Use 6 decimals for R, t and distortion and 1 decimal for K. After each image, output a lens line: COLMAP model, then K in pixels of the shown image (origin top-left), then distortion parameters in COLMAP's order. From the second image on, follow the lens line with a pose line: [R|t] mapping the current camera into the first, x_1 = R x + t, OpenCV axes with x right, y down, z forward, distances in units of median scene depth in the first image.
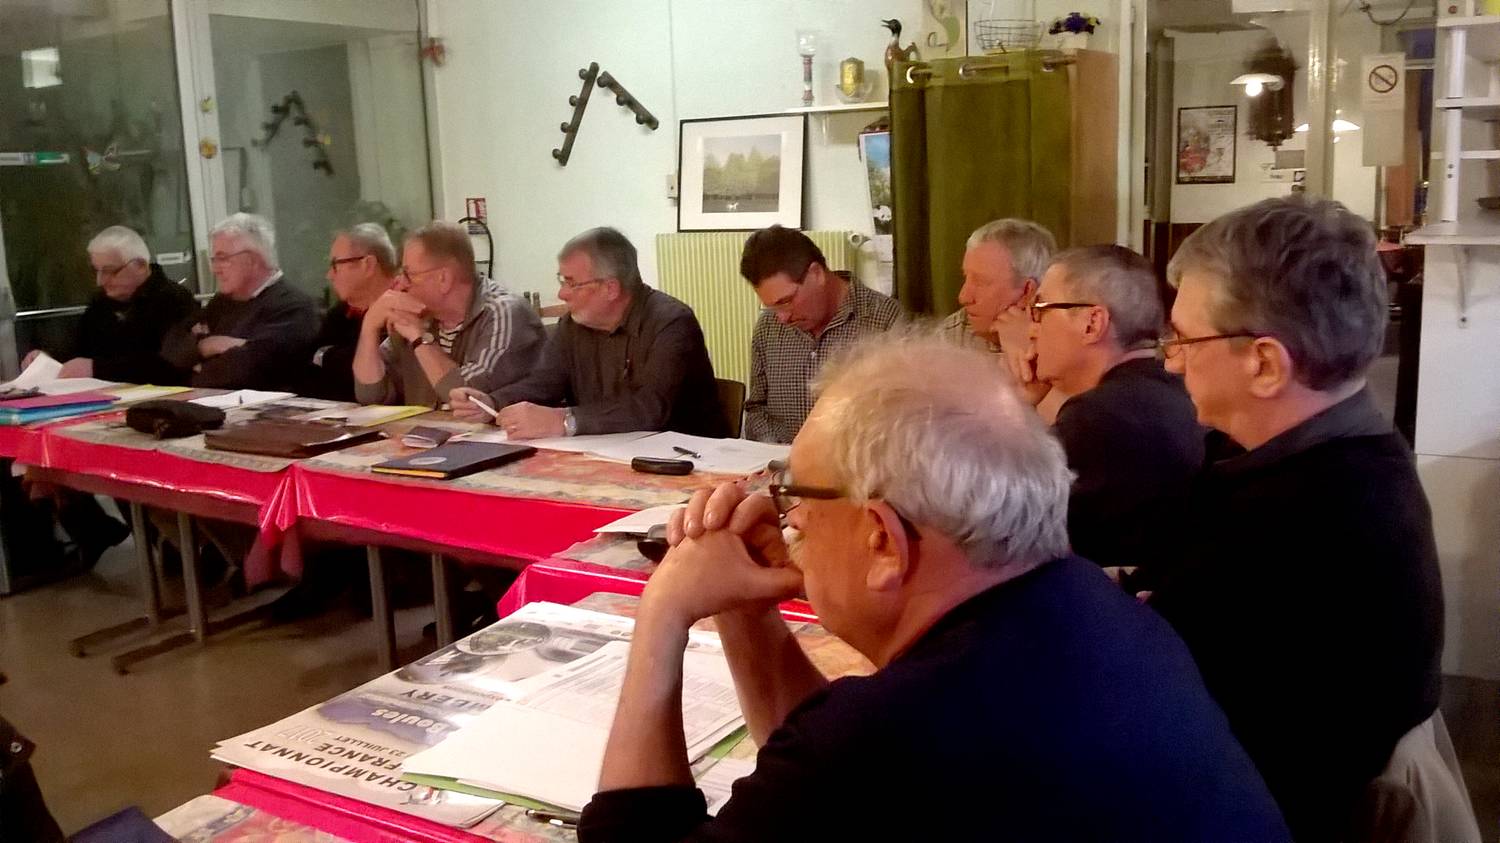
lens RADIAL K [[1348.9, 0, 745.7], [0, 1348.9, 416.4], [0, 0, 1]] dist [0.072910, -0.188751]
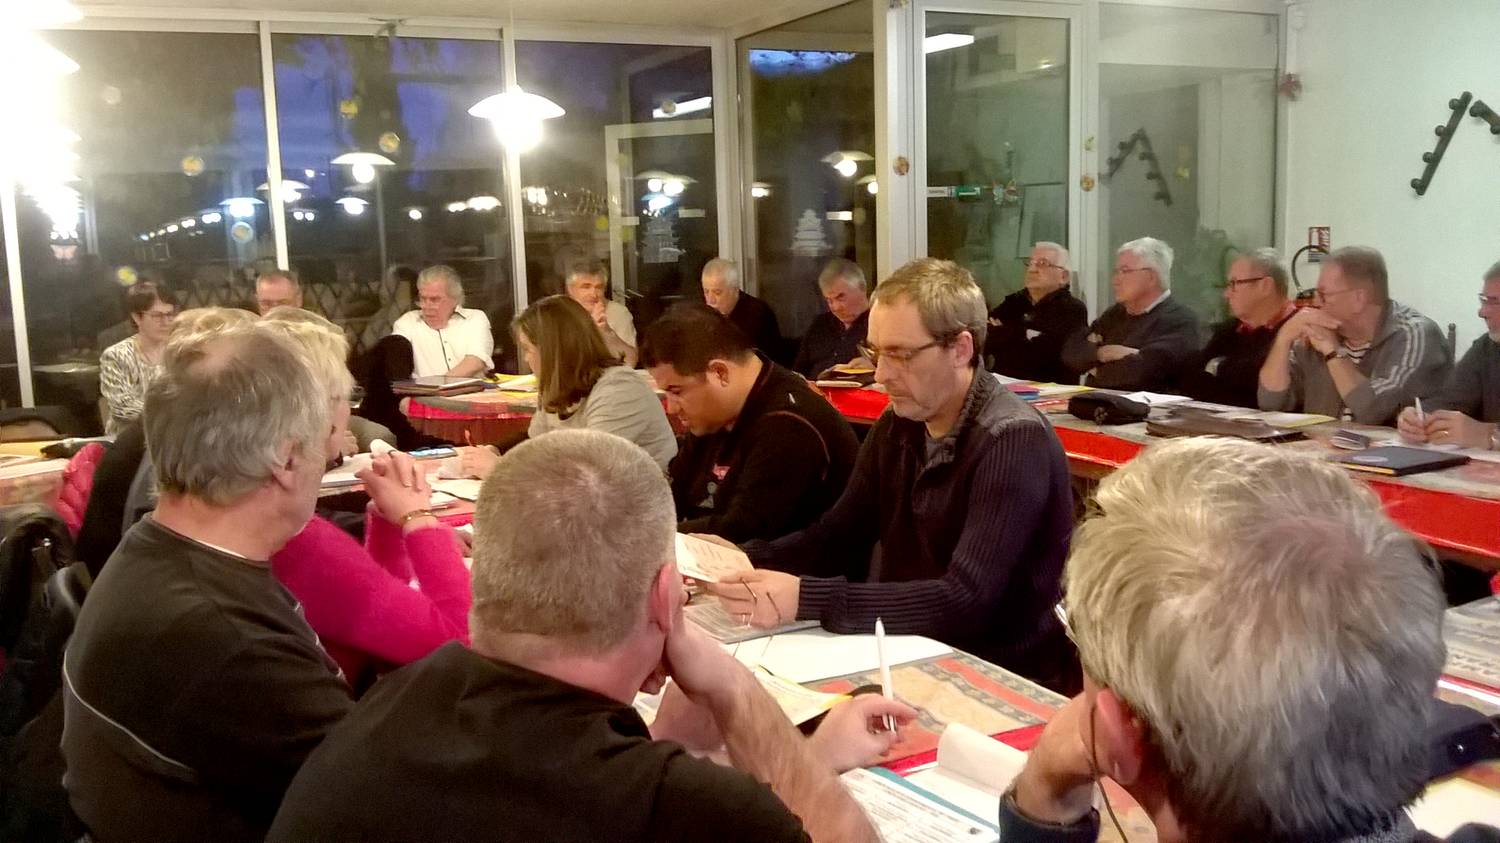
lens RADIAL K [[1348.9, 0, 745.7], [0, 1348.9, 416.4], [0, 0, 1]] dist [0.072910, -0.188751]
pose [[0.866838, 0.075947, -0.492772, -0.090455], [-0.086871, 0.996219, 0.000724, 0.028472], [0.490964, 0.042180, 0.870158, -0.155198]]
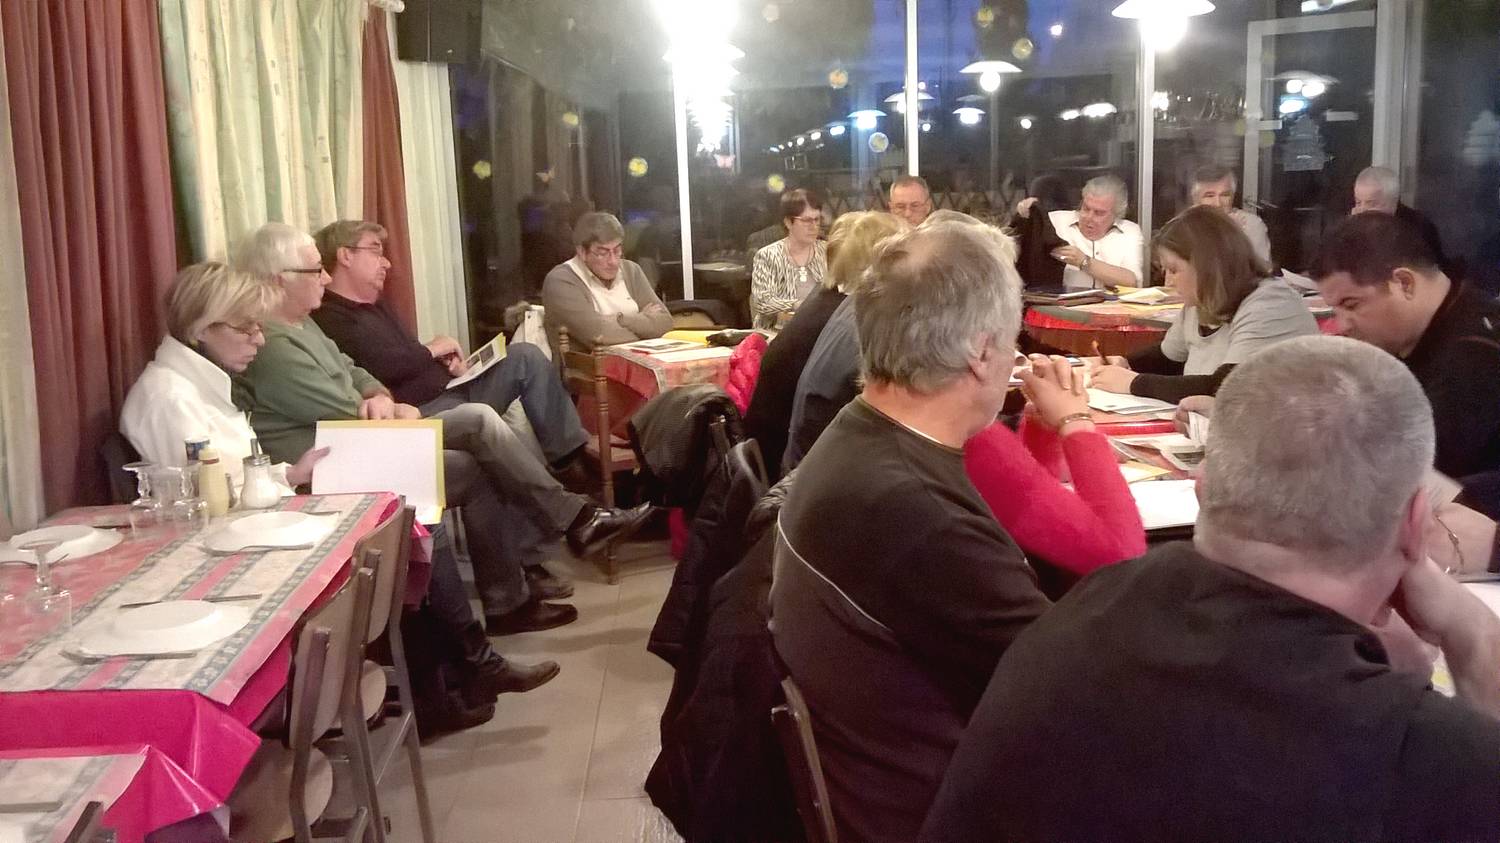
lens RADIAL K [[1348.9, 0, 745.7], [0, 1348.9, 416.4], [0, 0, 1]] dist [0.072910, -0.188751]
pose [[0.574278, 0.166369, -0.801578, -0.127250], [-0.128352, 0.985321, 0.112550, 0.040937], [0.808536, 0.038250, 0.587202, -0.194695]]
